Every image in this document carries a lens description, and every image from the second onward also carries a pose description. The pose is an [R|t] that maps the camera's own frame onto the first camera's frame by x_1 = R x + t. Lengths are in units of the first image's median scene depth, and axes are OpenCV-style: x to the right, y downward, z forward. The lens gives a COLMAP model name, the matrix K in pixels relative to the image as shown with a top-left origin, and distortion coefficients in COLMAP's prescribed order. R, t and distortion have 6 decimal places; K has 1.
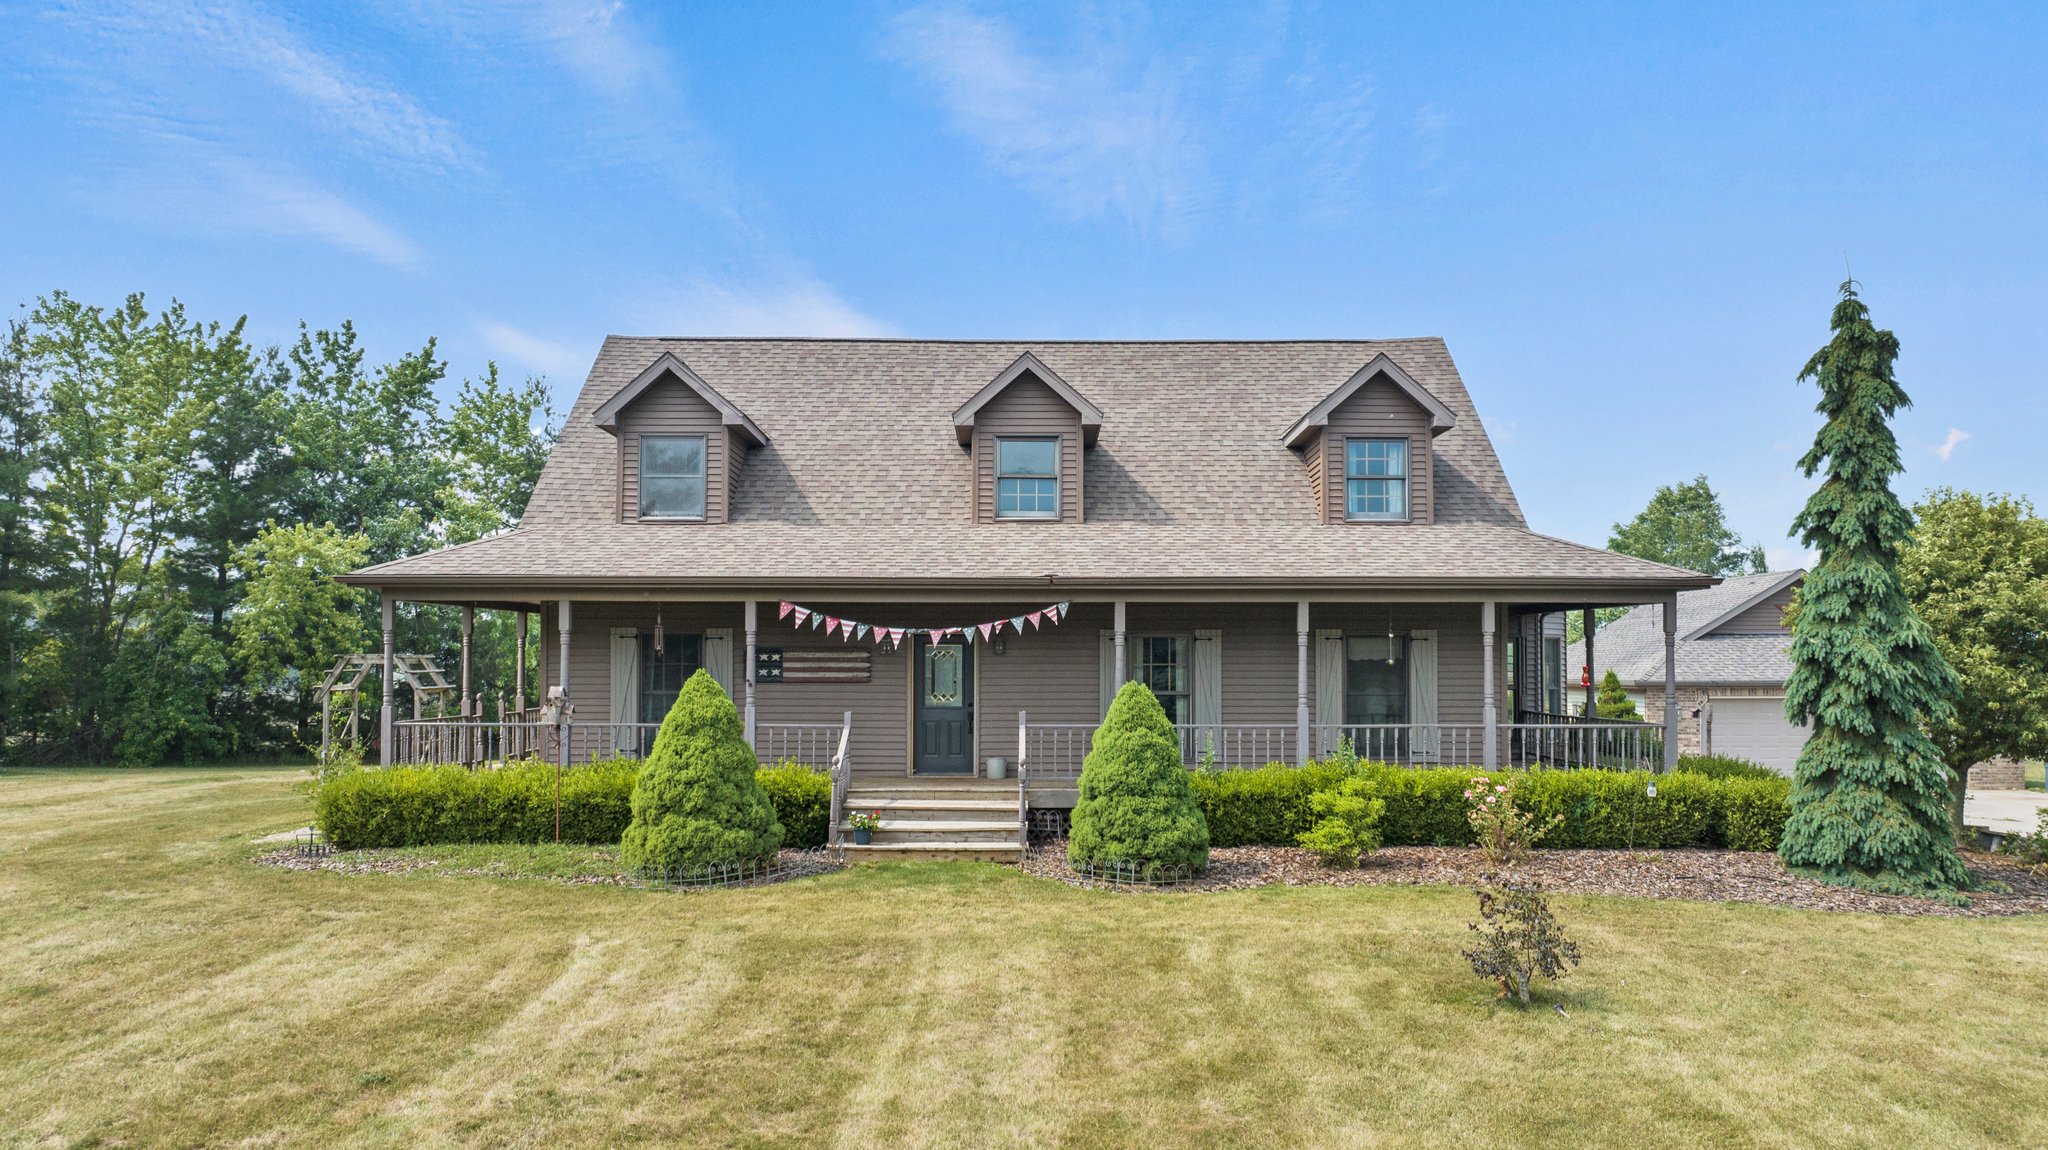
lens RADIAL K [[1468.8, 0, 1032.5], [0, 1468.8, 610.4], [0, 0, 1]] dist [-0.002629, -0.047740]
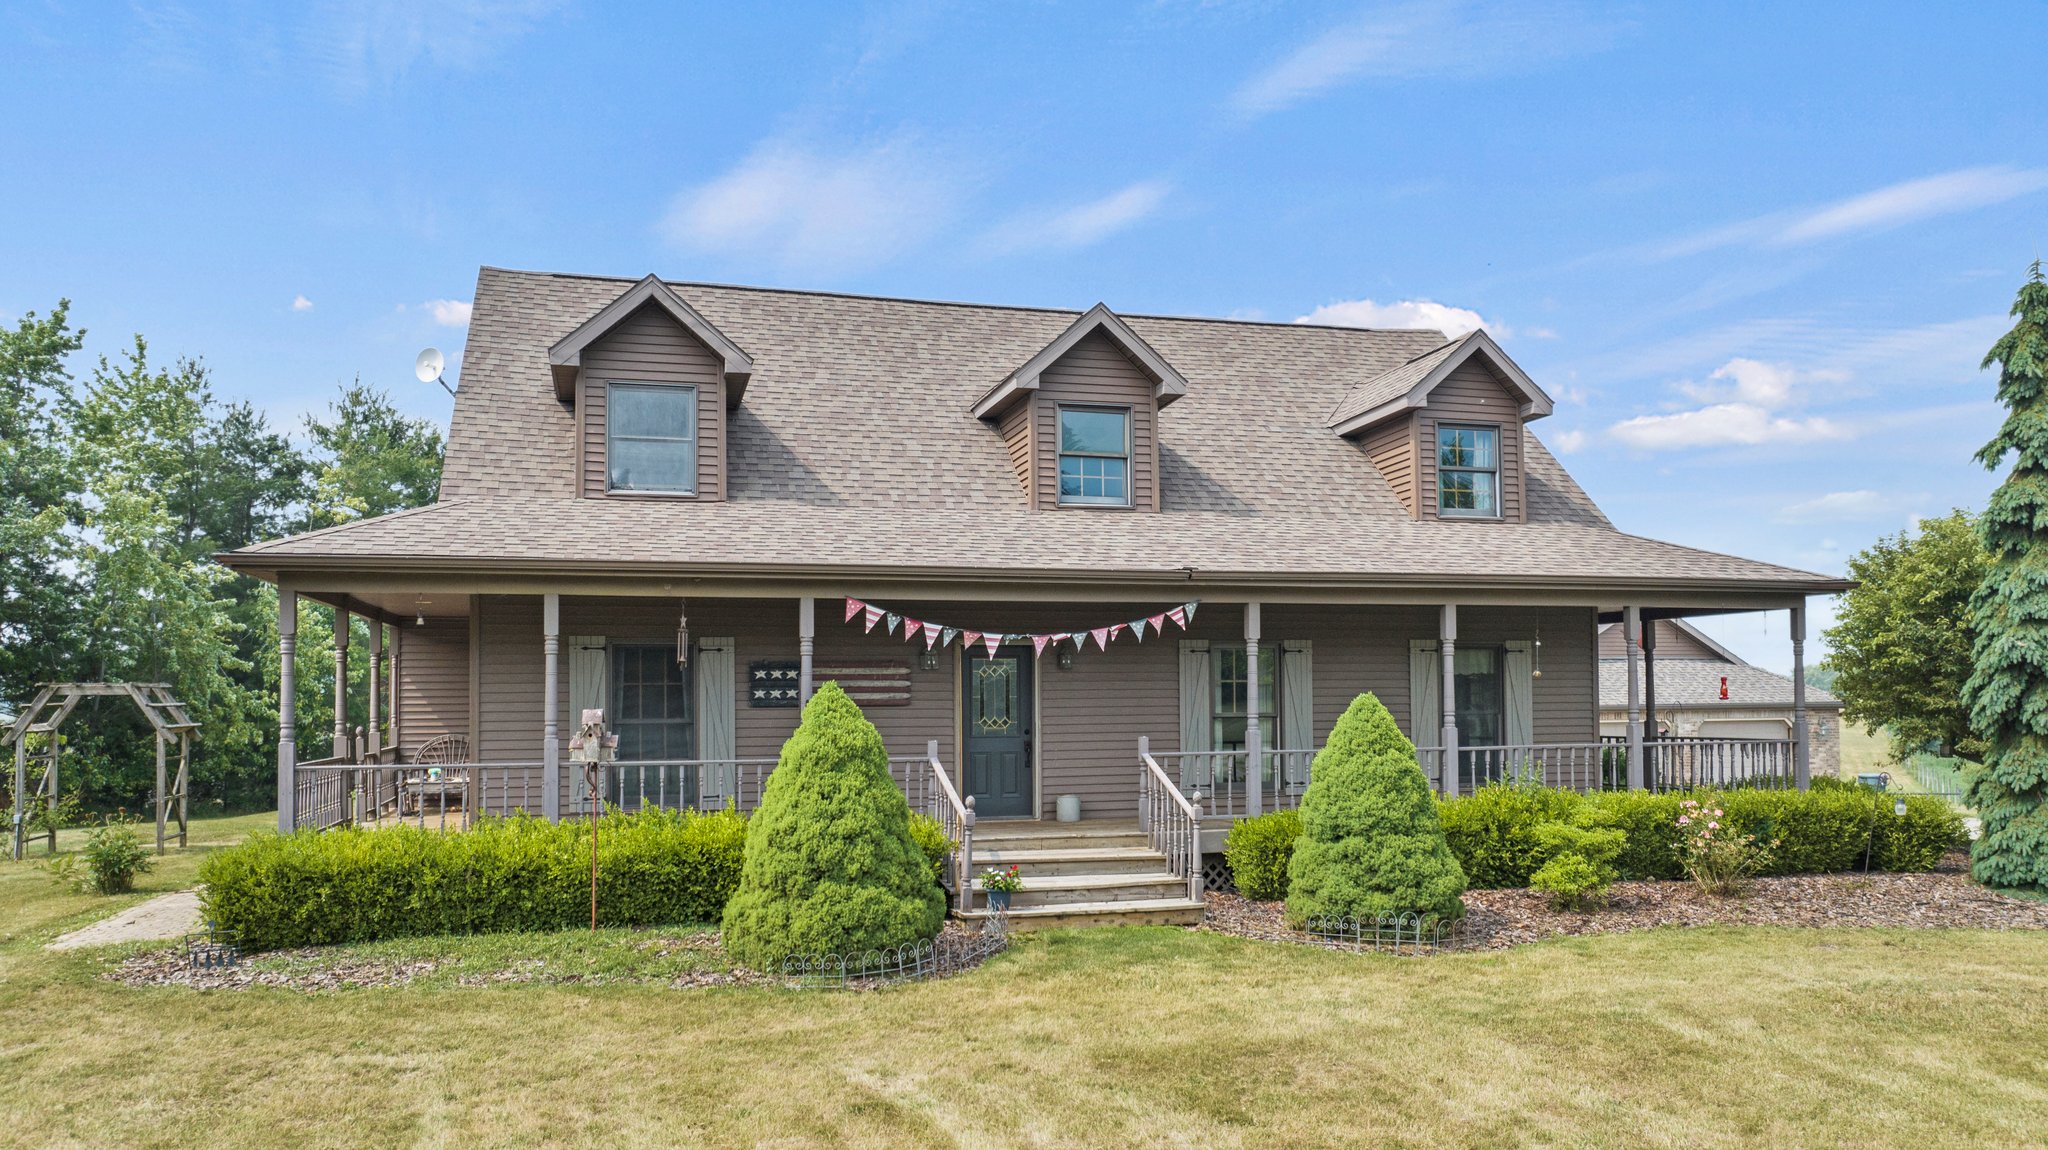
lens RADIAL K [[1475.9, 0, 1029.6], [0, 1475.9, 645.3], [0, 0, 1]] dist [-0.018256, 0.002012]
pose [[0.965112, 0.000561, 0.261838, -0.300810], [0.001006, 0.999982, -0.005853, 0.024700], [-0.261836, 0.005912, 0.965094, 0.246288]]
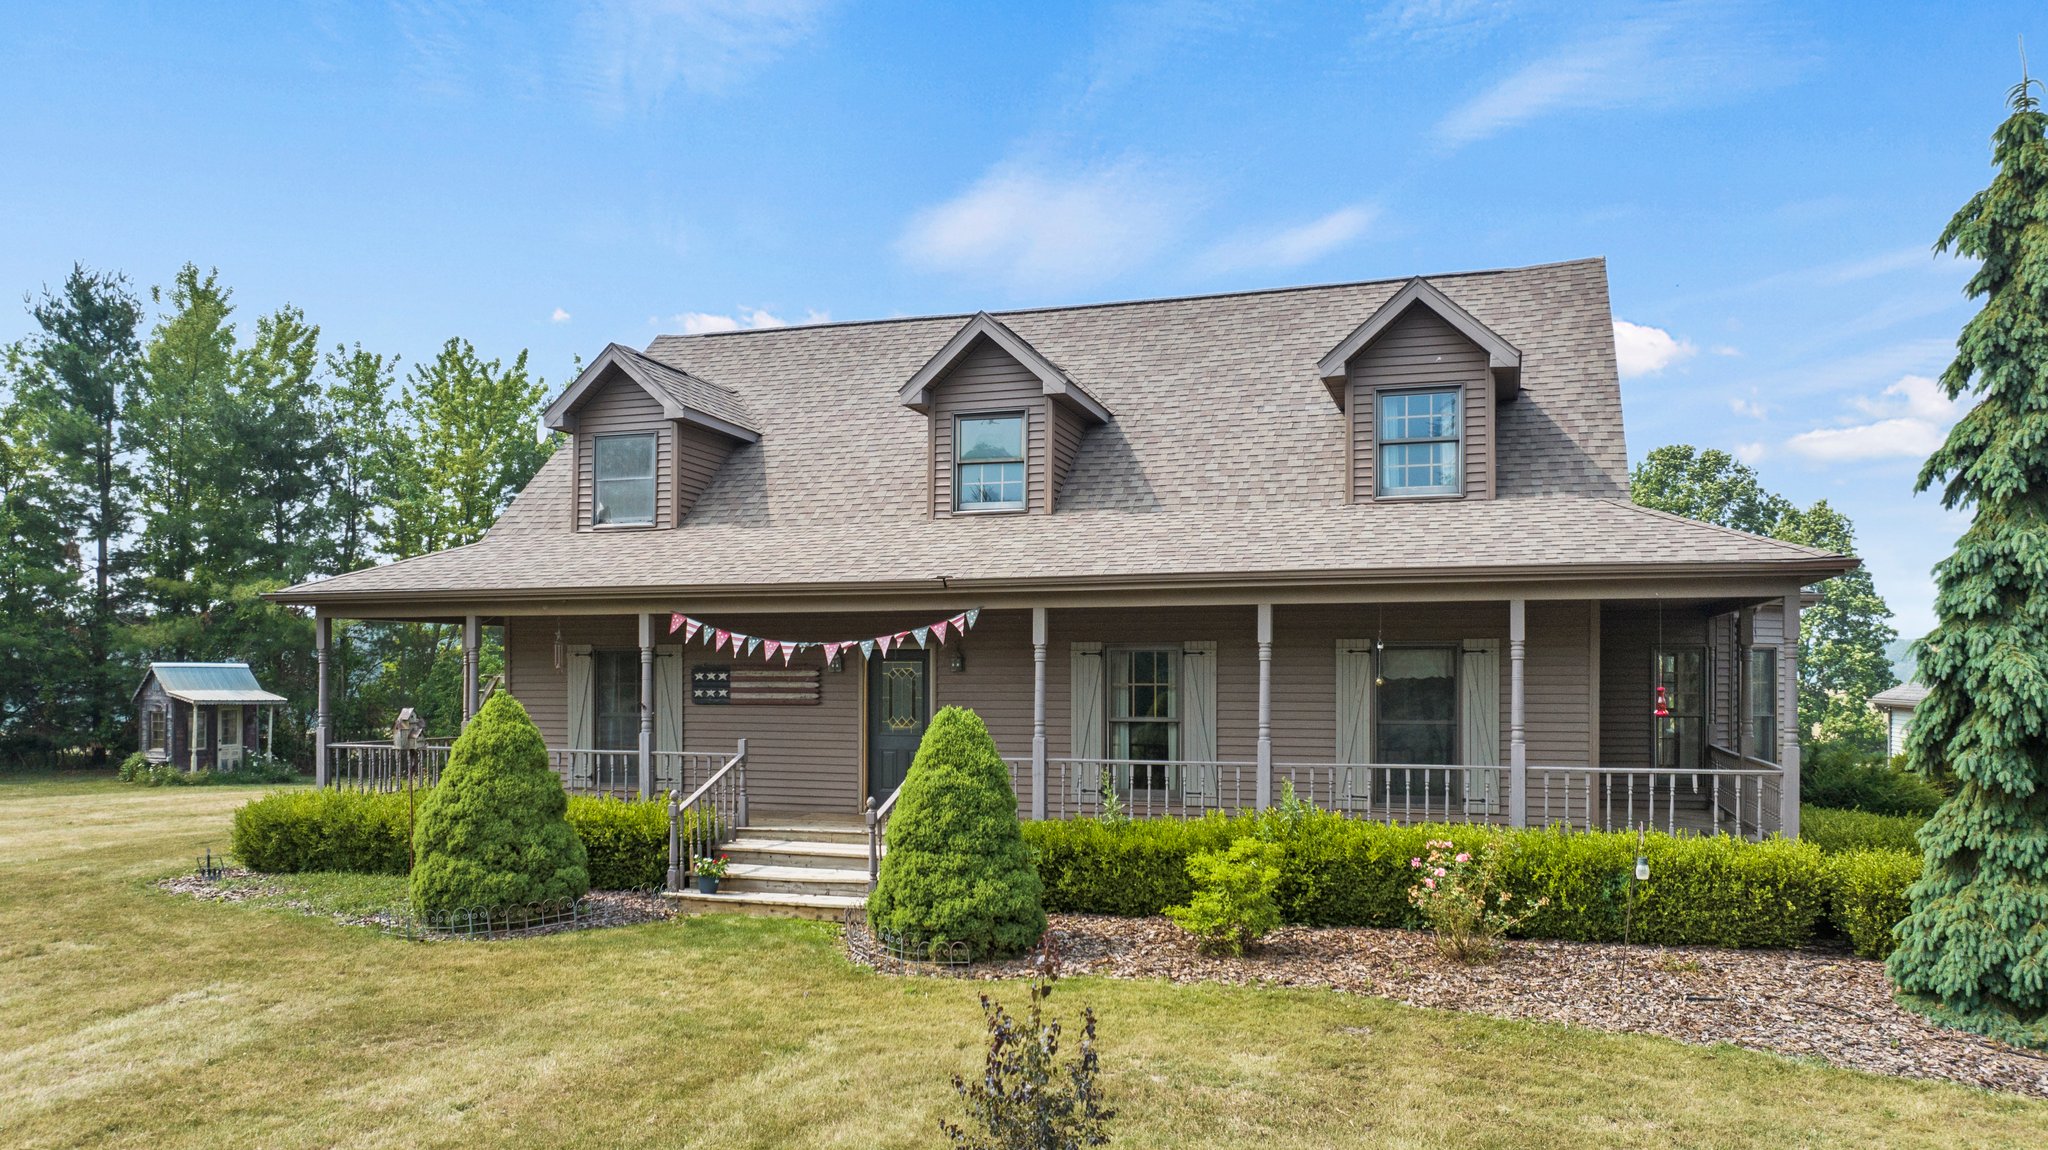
lens RADIAL K [[1481.4, 0, 1024.1], [0, 1481.4, 663.3], [0, 0, 1]] dist [-0.018152, 0.000202]
pose [[0.947210, -0.004167, -0.320587, 0.336683], [0.011608, 0.999706, 0.021304, 0.008041], [0.320404, -0.023901, 0.946980, 0.237625]]
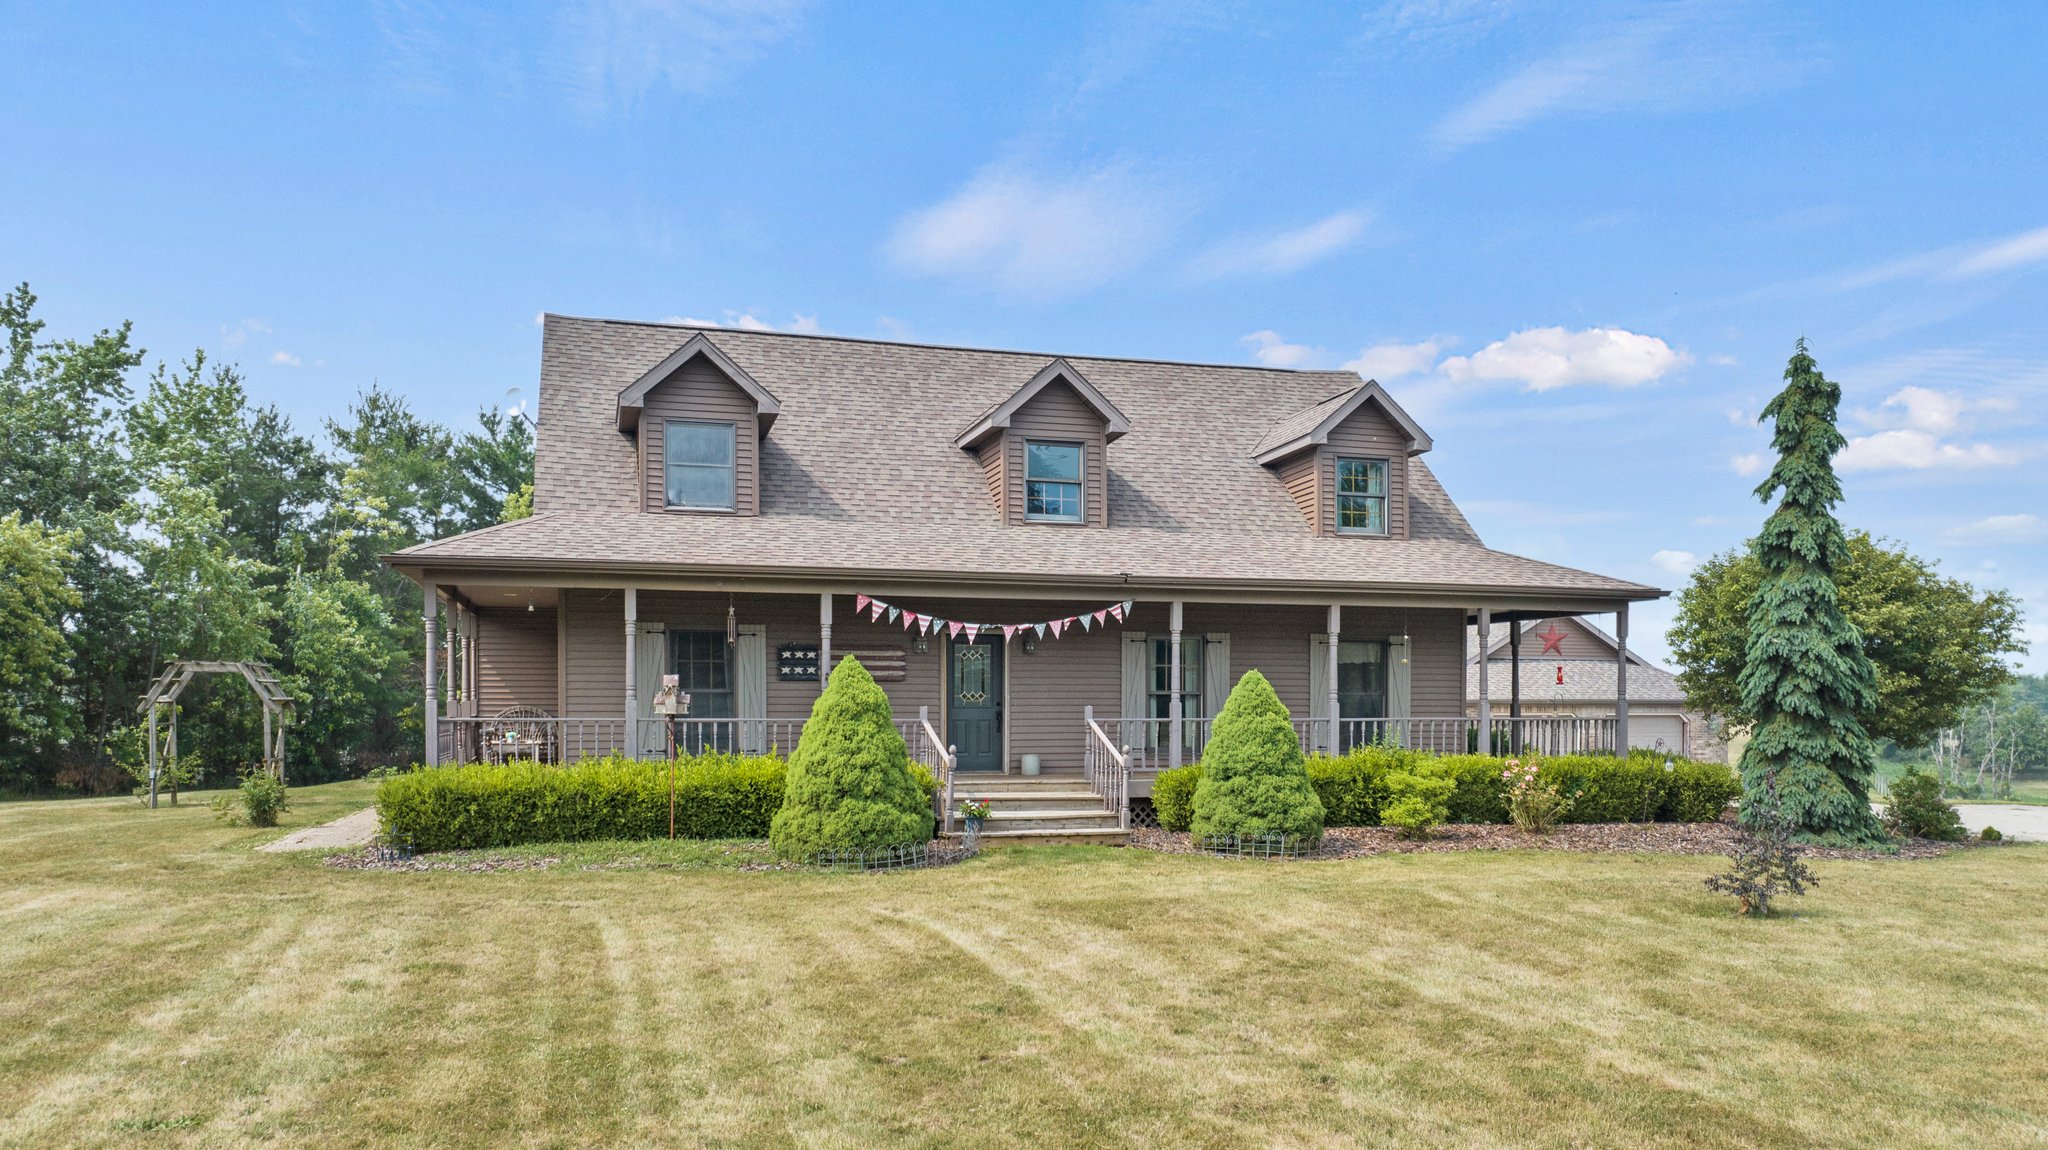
lens RADIAL K [[1500.9, 0, 1037.1], [0, 1500.9, 720.2], [0, 0, 1]] dist [-0.013499, -0.001254]
pose [[0.960310, -0.002782, 0.278920, -0.360572], [-0.009145, 0.999099, 0.041451, 0.037896], [-0.278784, -0.042356, 0.959419, -0.005311]]
